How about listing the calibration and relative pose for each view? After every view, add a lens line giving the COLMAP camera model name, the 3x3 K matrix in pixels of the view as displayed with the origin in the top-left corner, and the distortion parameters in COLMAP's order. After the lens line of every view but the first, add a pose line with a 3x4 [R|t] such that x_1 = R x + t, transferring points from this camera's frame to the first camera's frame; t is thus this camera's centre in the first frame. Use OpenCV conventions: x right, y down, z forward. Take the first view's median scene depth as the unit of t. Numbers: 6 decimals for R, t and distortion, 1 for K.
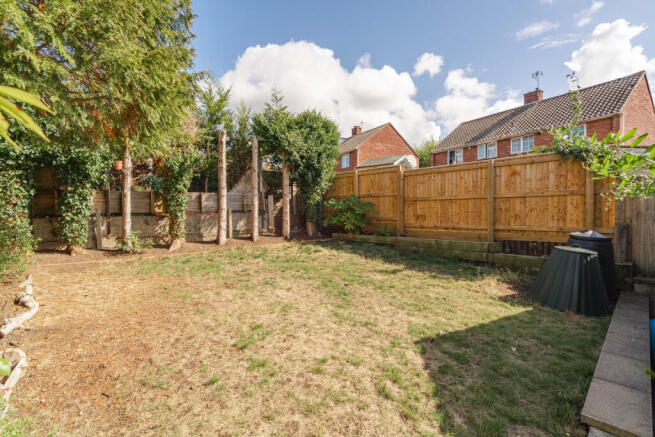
lens RADIAL K [[296.0, 0, 327.2], [0, 296.0, 207.7], [0, 0, 1]] dist [0.017760, 0.000087]
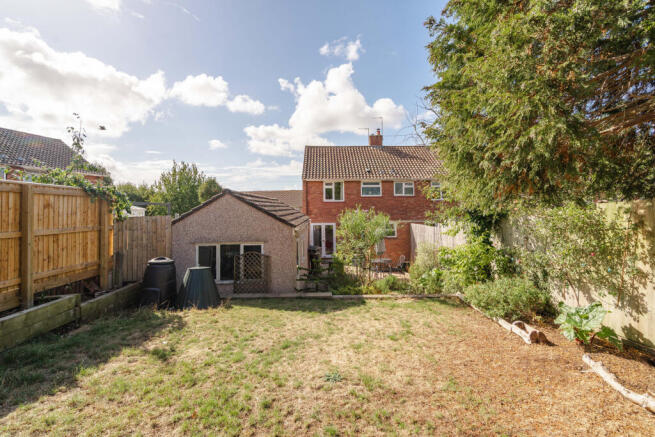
lens RADIAL K [[307.4, 0, 325.0], [0, 307.4, 203.8], [0, 0, 1]] dist [0.000028, 0.000209]
pose [[-0.733271, 0.028595, 0.679335, -0.516573], [0.008361, 0.999419, -0.033043, -0.092170], [-0.679885, -0.018550, -0.733084, 1.190347]]
